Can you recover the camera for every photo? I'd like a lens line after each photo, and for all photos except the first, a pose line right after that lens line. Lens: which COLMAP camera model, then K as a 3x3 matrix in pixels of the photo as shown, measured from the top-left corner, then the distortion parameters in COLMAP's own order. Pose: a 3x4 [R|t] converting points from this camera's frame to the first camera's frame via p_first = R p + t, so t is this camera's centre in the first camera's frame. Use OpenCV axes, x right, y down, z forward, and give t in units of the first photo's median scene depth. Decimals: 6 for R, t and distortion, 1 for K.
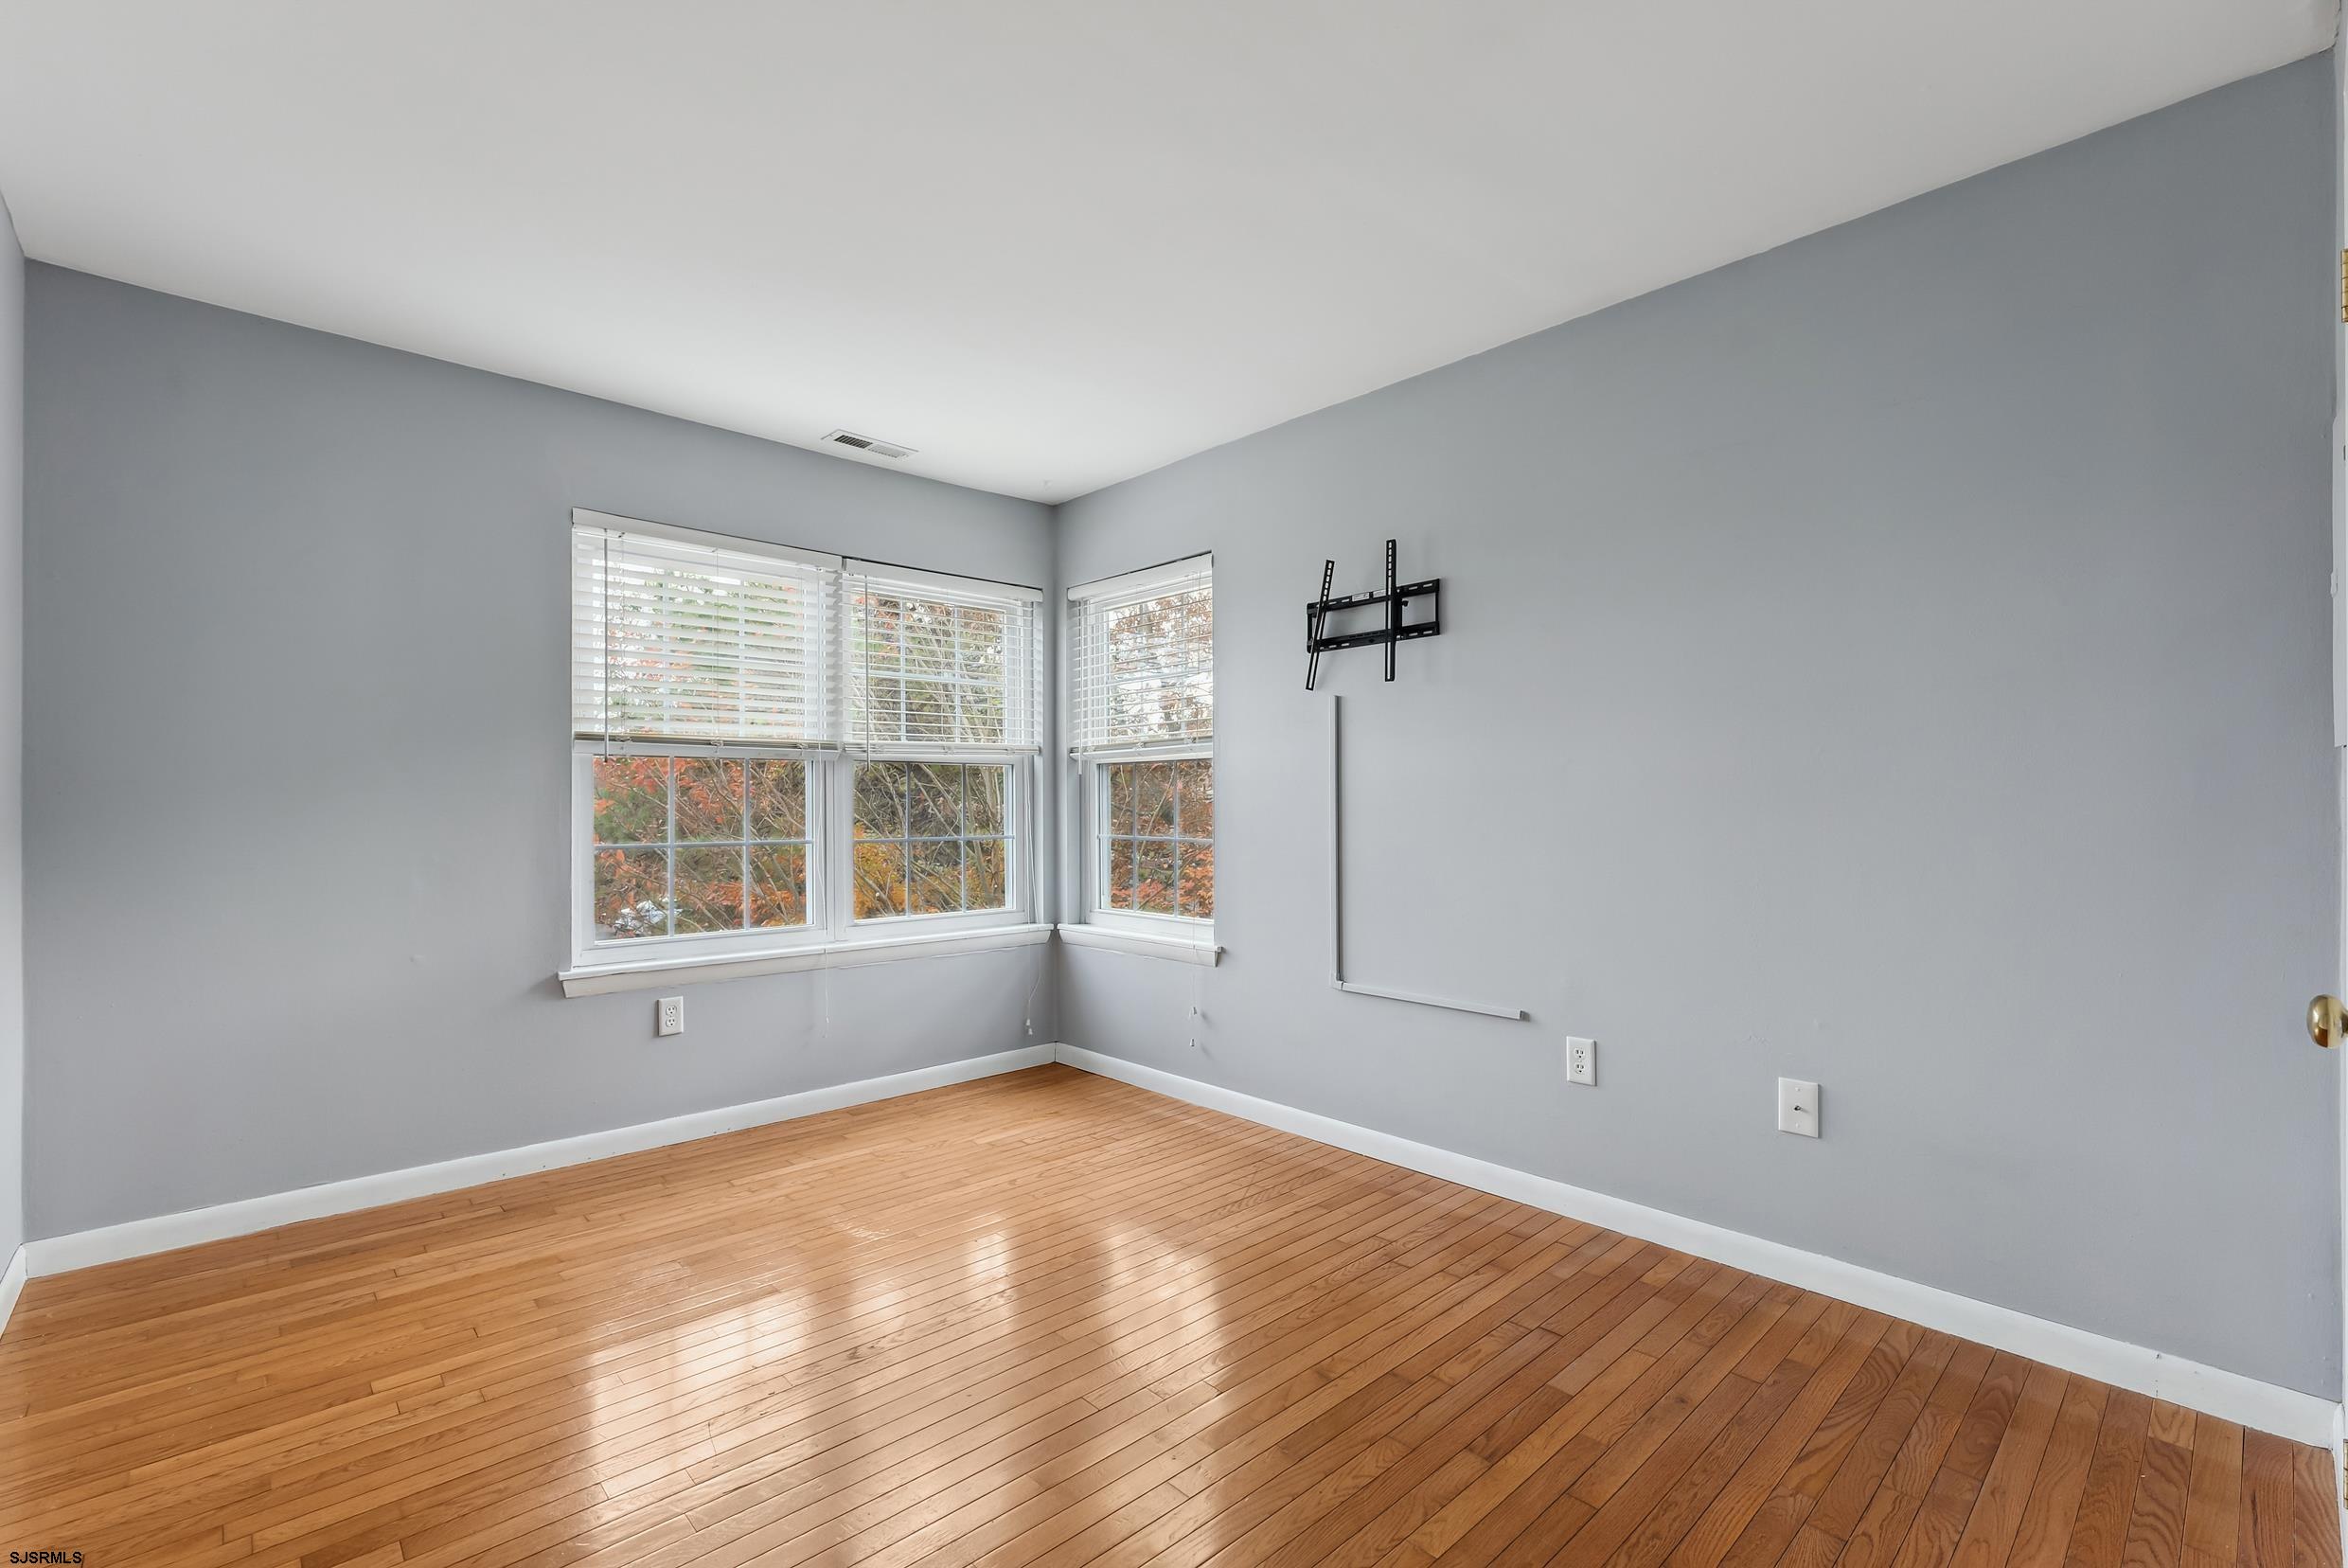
lens RADIAL K [[1015.6, 0, 1174.0], [0, 1015.6, 784.0], [0, 0, 1]] dist [0.000479, -0.000034]
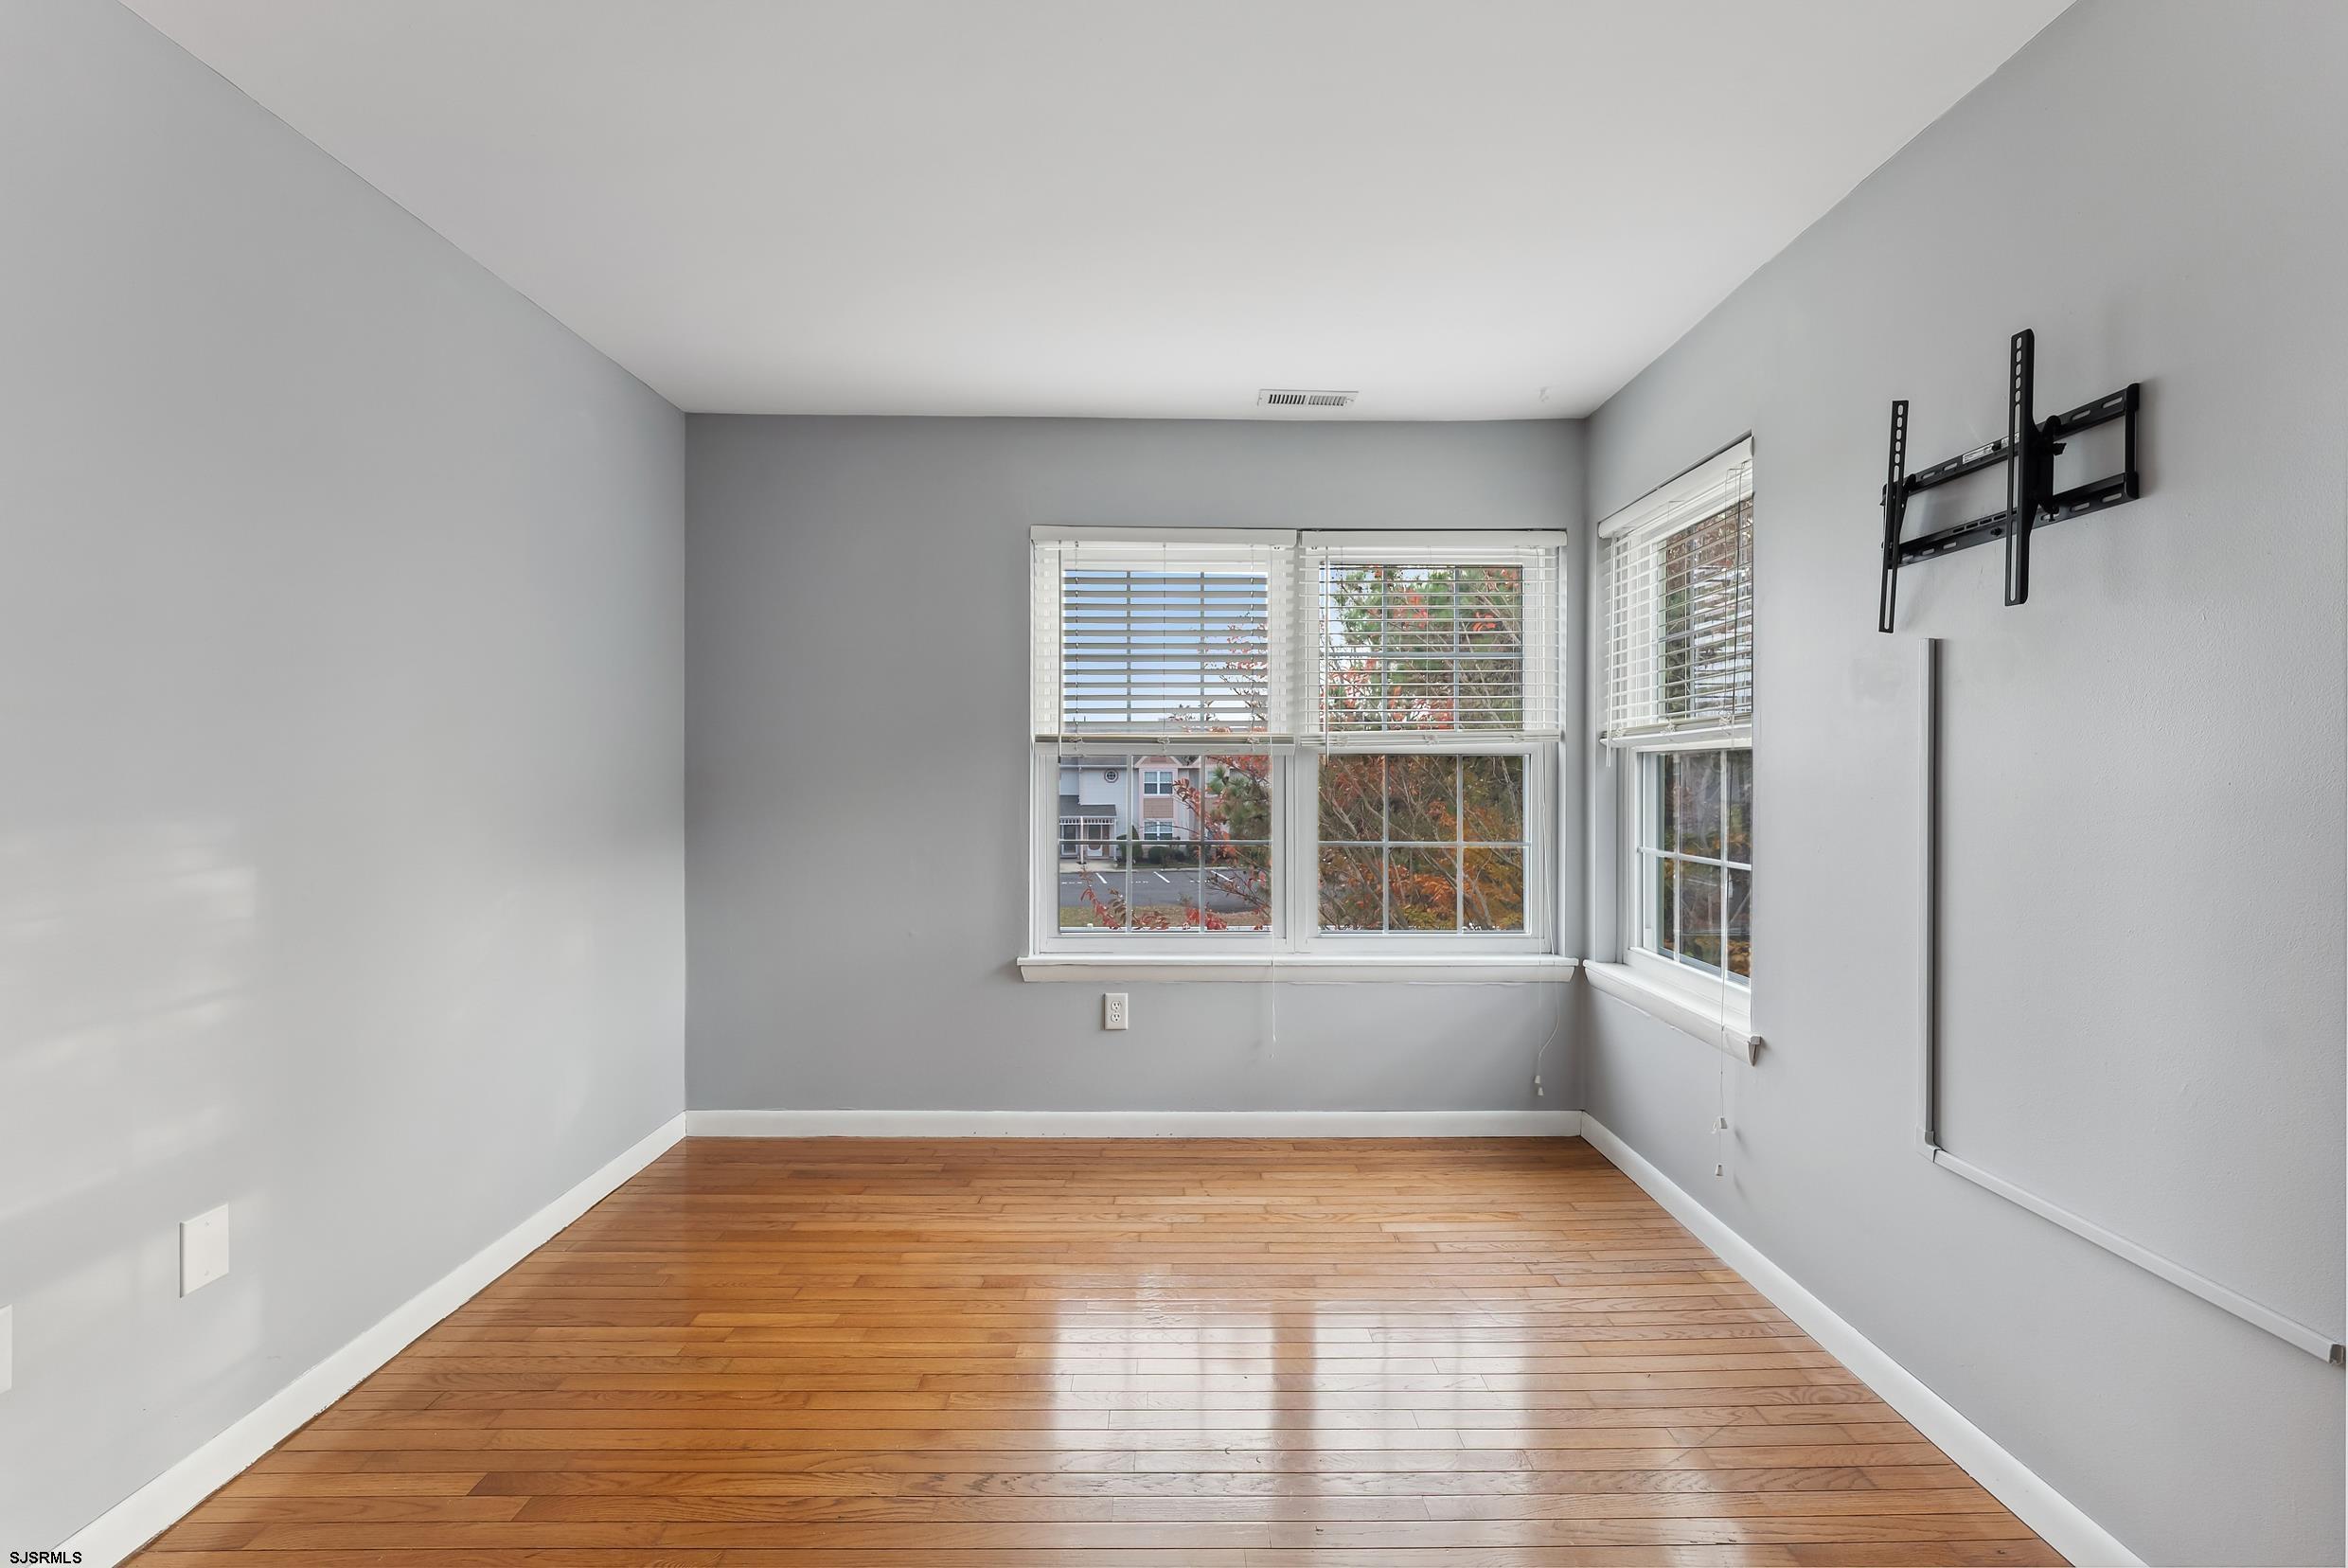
lens RADIAL K [[999.0, 0, 1175.4], [0, 999.0, 770.3], [0, 0, 1]] dist [0.000649, 0.000055]
pose [[0.742385, 0.001289, -0.669972, 0.218828], [0.008100, 0.999908, 0.010899, -0.023233], [0.669924, -0.013518, 0.742306, 0.303244]]
